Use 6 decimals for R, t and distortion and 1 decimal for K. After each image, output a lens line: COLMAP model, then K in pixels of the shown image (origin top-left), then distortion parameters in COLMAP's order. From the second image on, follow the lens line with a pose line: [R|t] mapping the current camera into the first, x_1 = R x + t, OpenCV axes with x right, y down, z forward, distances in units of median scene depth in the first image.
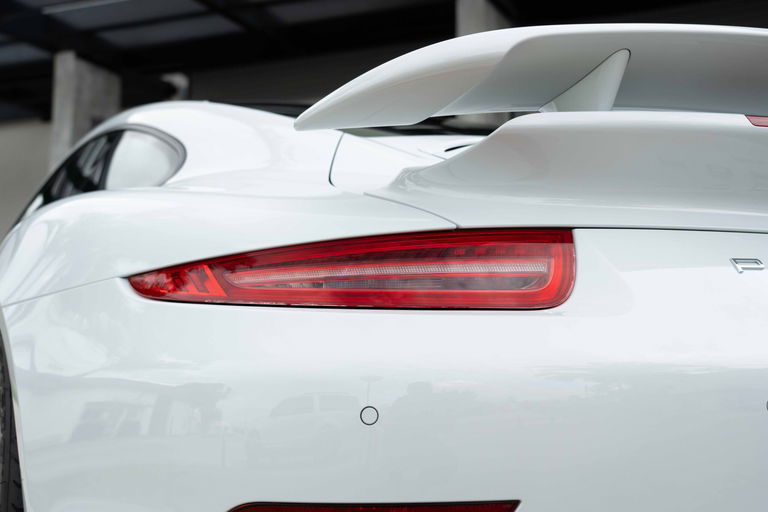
lens RADIAL K [[991.9, 0, 383.9], [0, 991.9, 255.9], [0, 0, 1]] dist [0.132939, 0.000000]
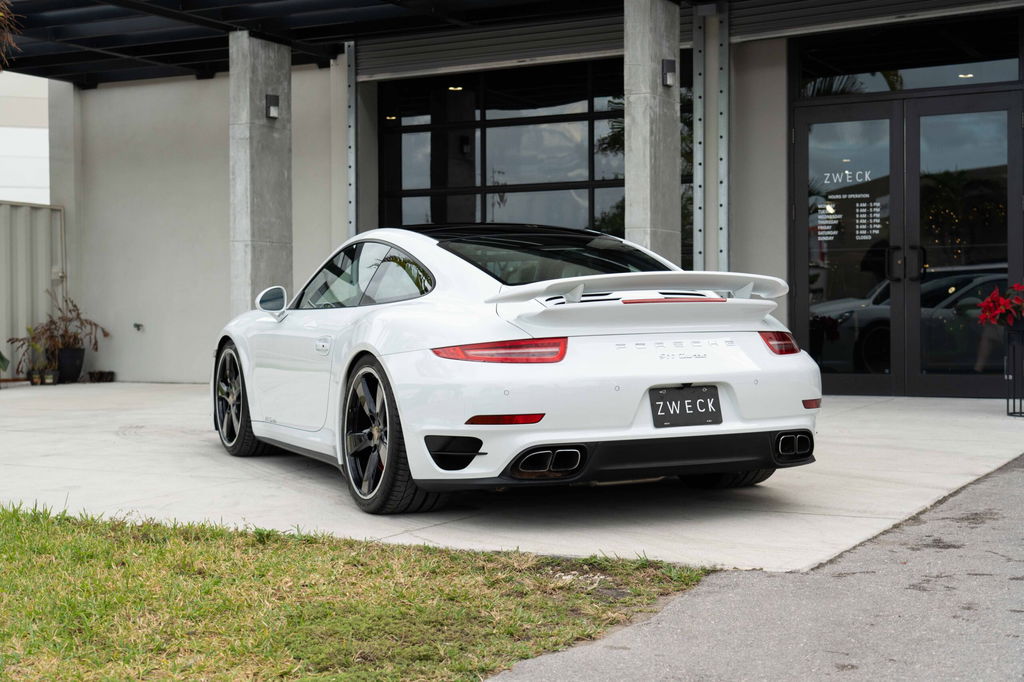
lens RADIAL K [[1502.2, 0, 511.8], [0, 1502.2, 343.5], [0, 0, 1]] dist [0.025294, 0.000000]
pose [[0.998093, -0.012649, -0.060425, 0.270587], [0.020255, 0.991700, 0.126967, -0.575391], [0.058317, -0.127949, 0.990065, -3.544443]]
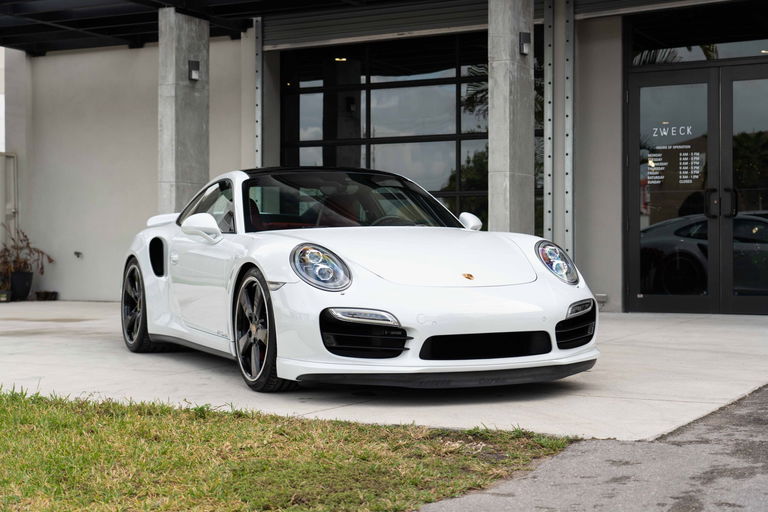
lens RADIAL K [[1266.3, 0, 385.0], [0, 1266.3, 254.0], [0, 0, 1]] dist [0.027670, 0.000000]
pose [[0.998345, -0.008155, -0.056924, 0.180696], [0.014306, 0.993993, 0.108507, -0.514627], [0.055697, -0.109142, 0.992465, -3.682146]]
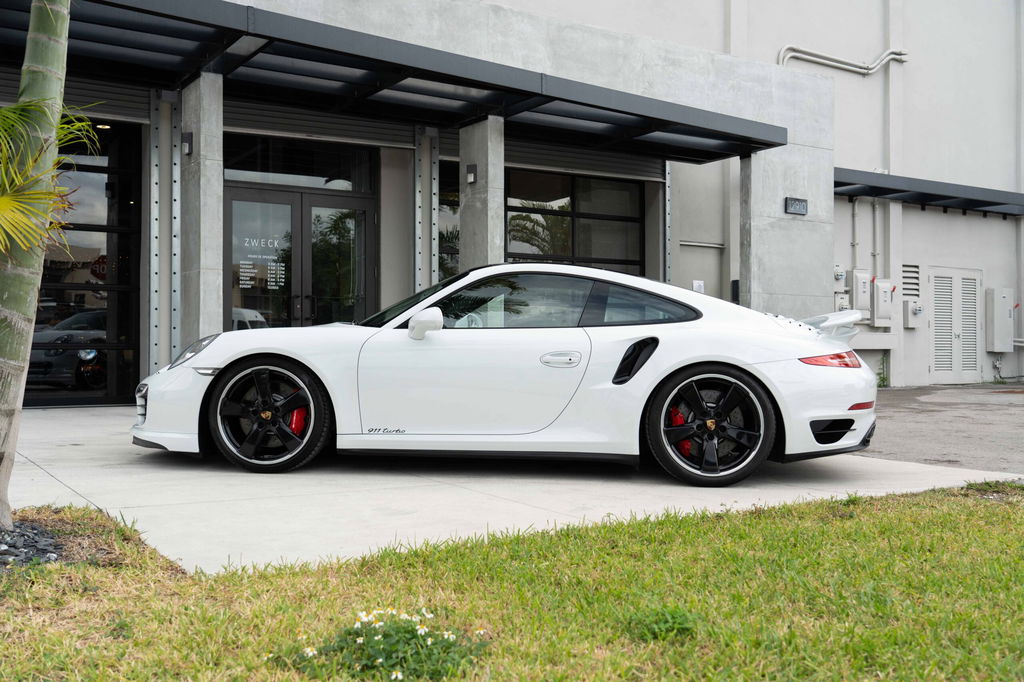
lens RADIAL K [[994.0, 0, 512.0], [0, 994.0, 345.7], [0, 0, 1]] dist [0.010125, 0.000000]
pose [[0.554496, -0.003210, 0.832180, -4.449144], [-0.088552, 0.994087, 0.062838, -0.190932], [-0.827462, -0.108535, 0.550933, -0.315888]]
